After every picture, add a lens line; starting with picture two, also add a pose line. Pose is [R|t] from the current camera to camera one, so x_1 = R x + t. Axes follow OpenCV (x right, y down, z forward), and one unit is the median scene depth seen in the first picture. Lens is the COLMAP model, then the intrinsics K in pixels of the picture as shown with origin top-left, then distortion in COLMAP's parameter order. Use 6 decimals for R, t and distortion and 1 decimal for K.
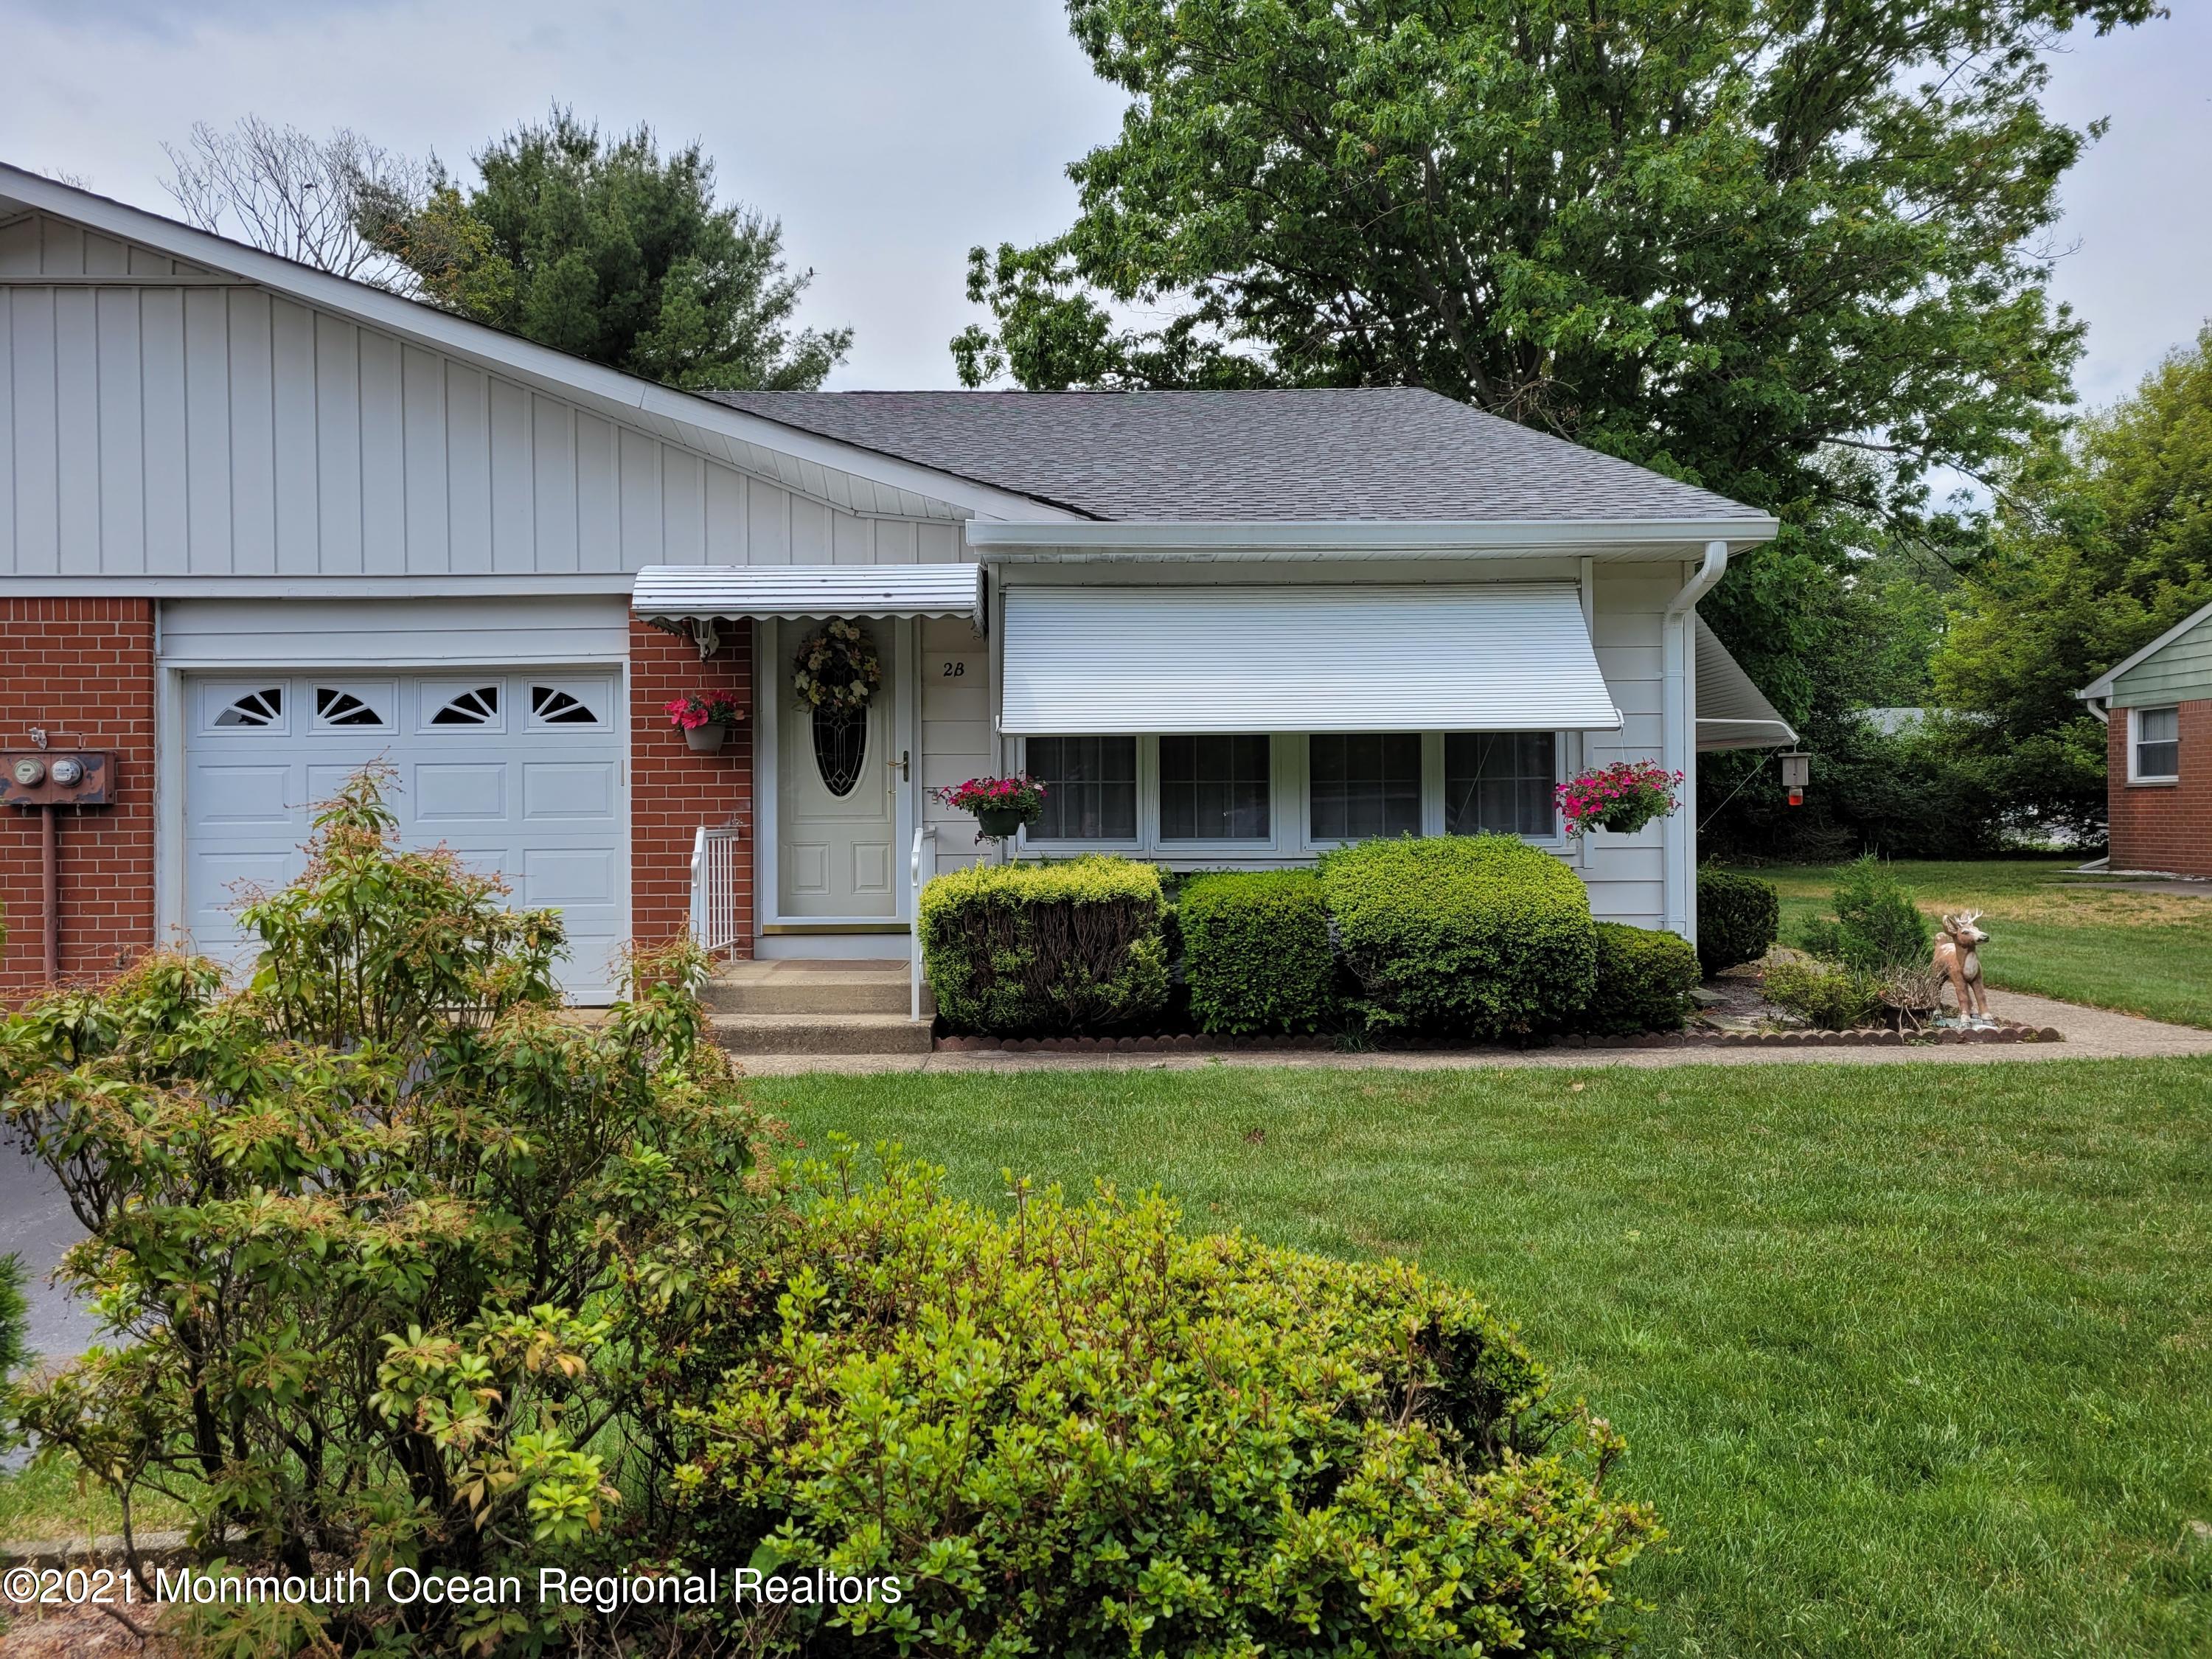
lens RADIAL K [[1651.0, 0, 1096.1], [0, 1651.0, 821.5], [0, 0, 1]] dist [0.061133, -0.045776]
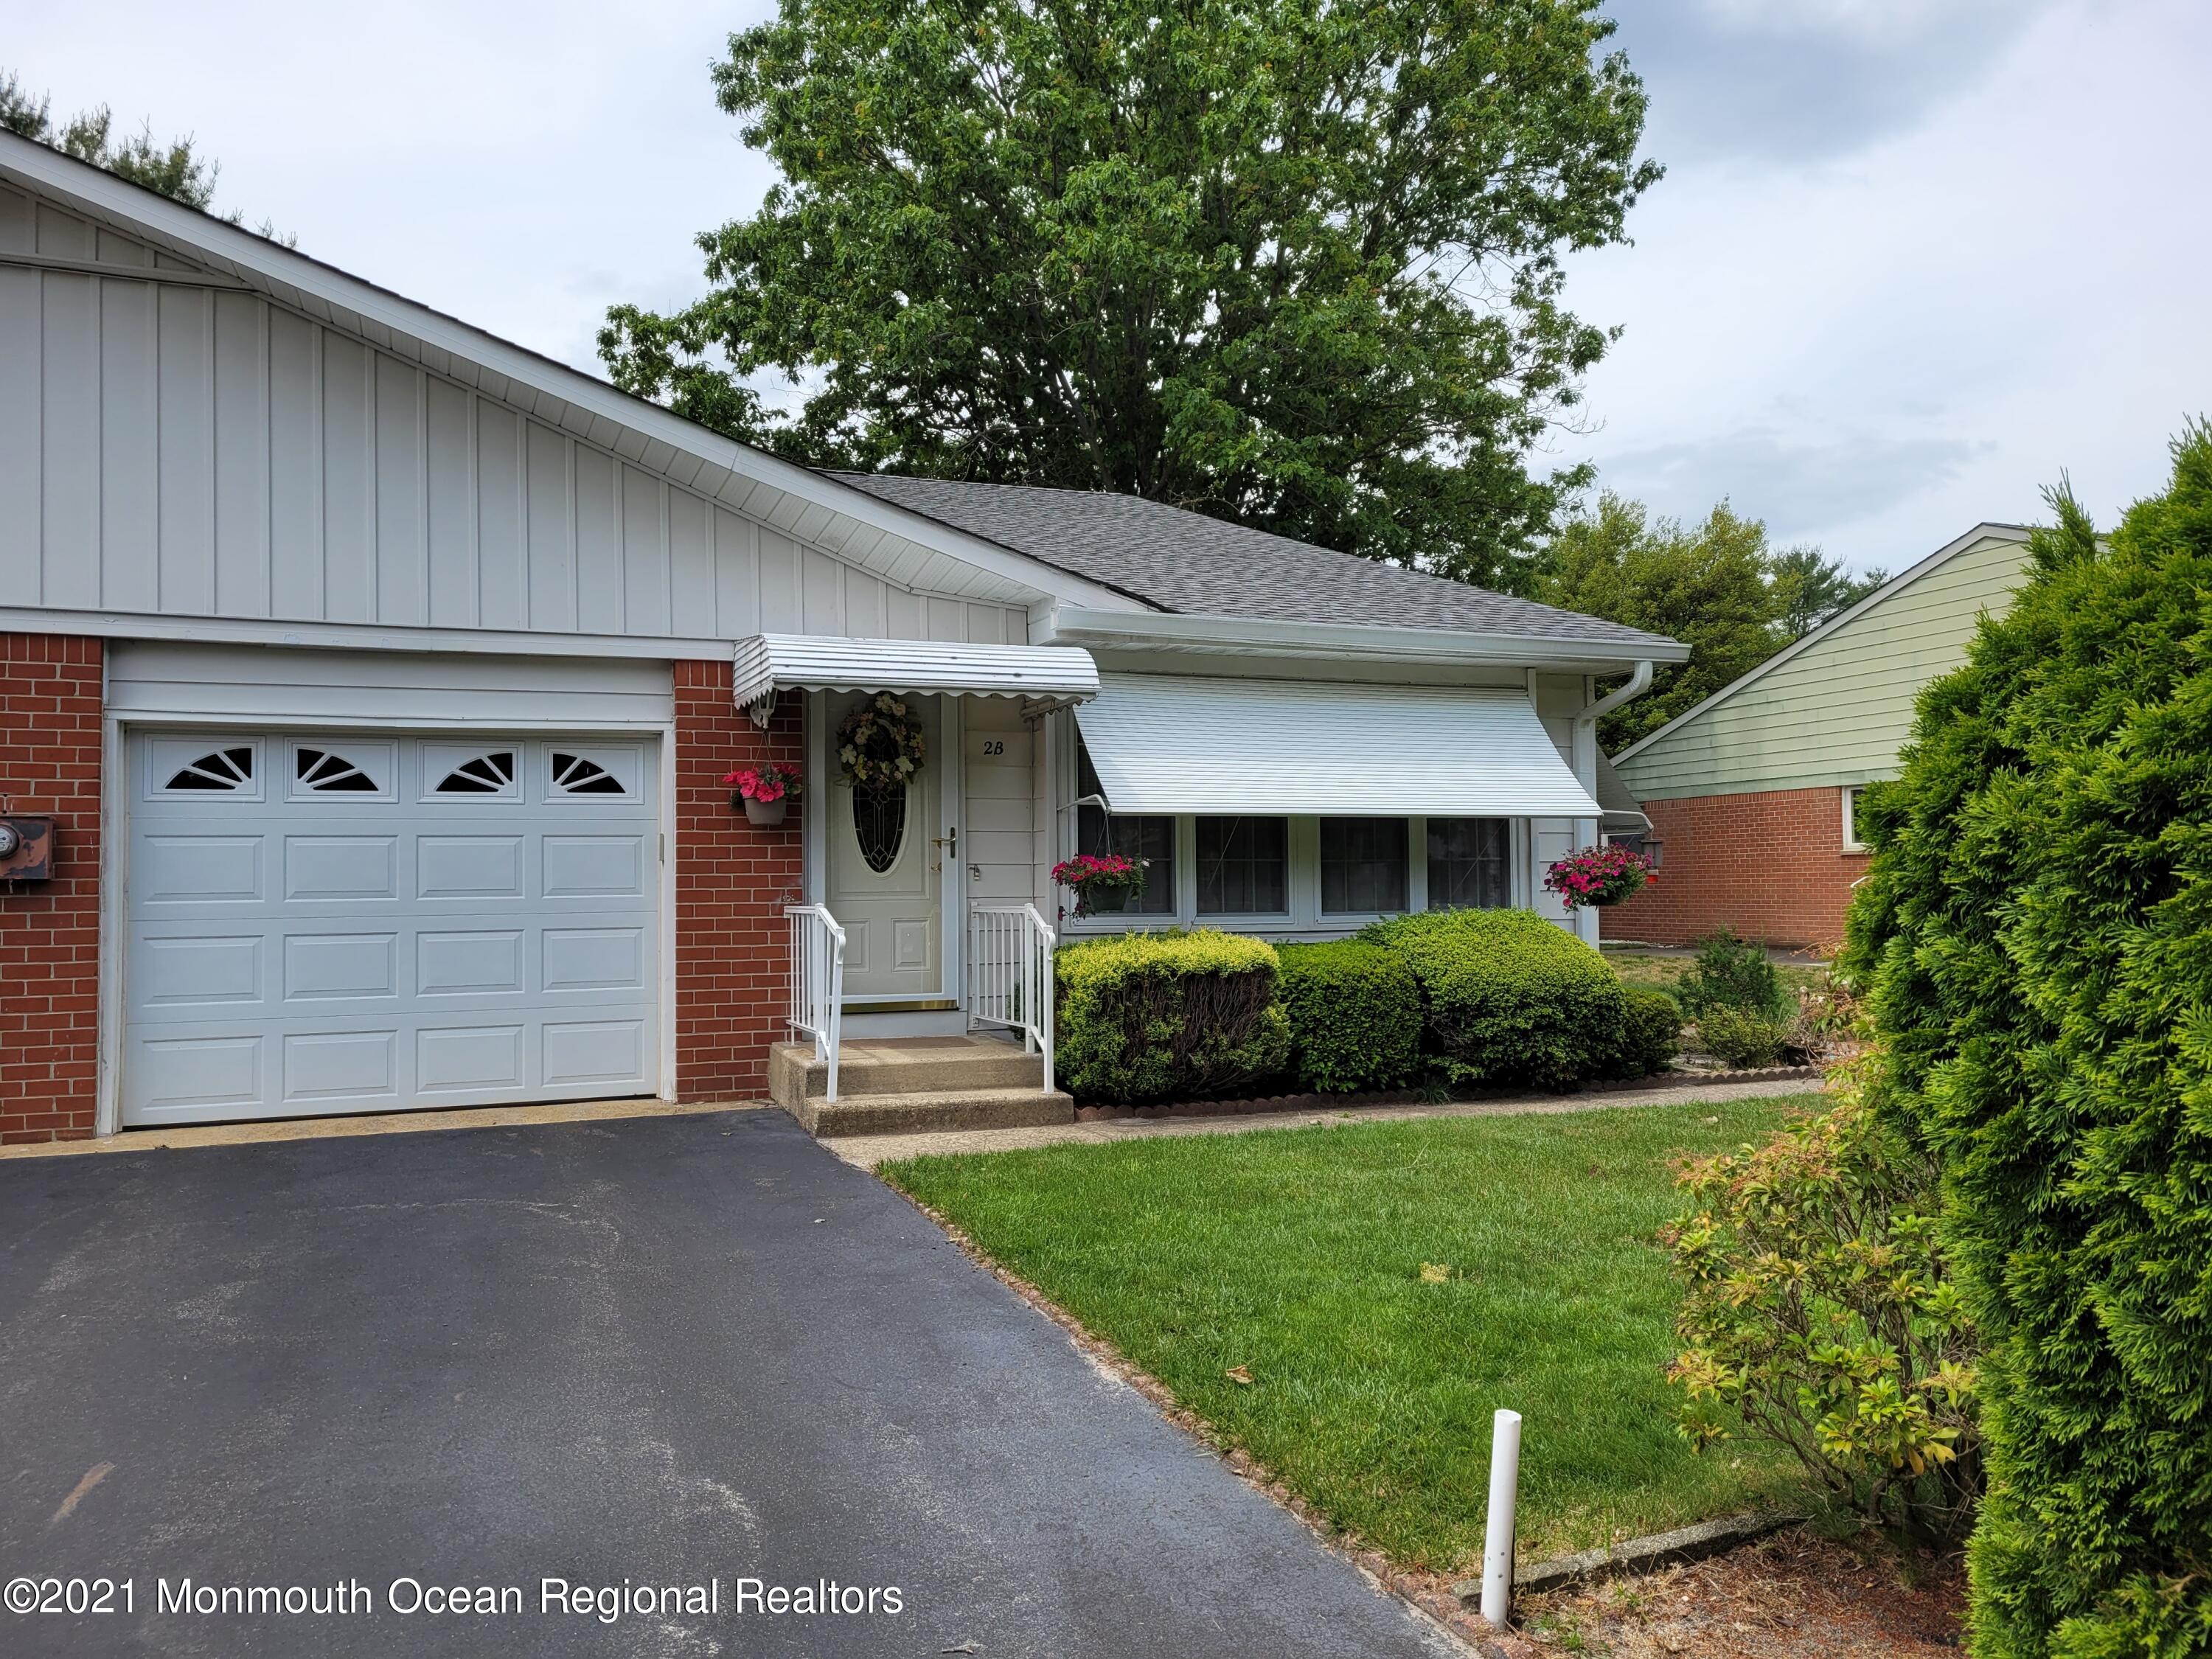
lens RADIAL K [[1651.0, 0, 1069.5], [0, 1651.0, 842.9], [0, 0, 1]] dist [0.061133, -0.045776]
pose [[0.935757, 0.009458, 0.352518, -0.404085], [0.002969, 0.999393, -0.034697, 0.001787], [-0.352632, 0.033515, 0.935162, 0.034643]]
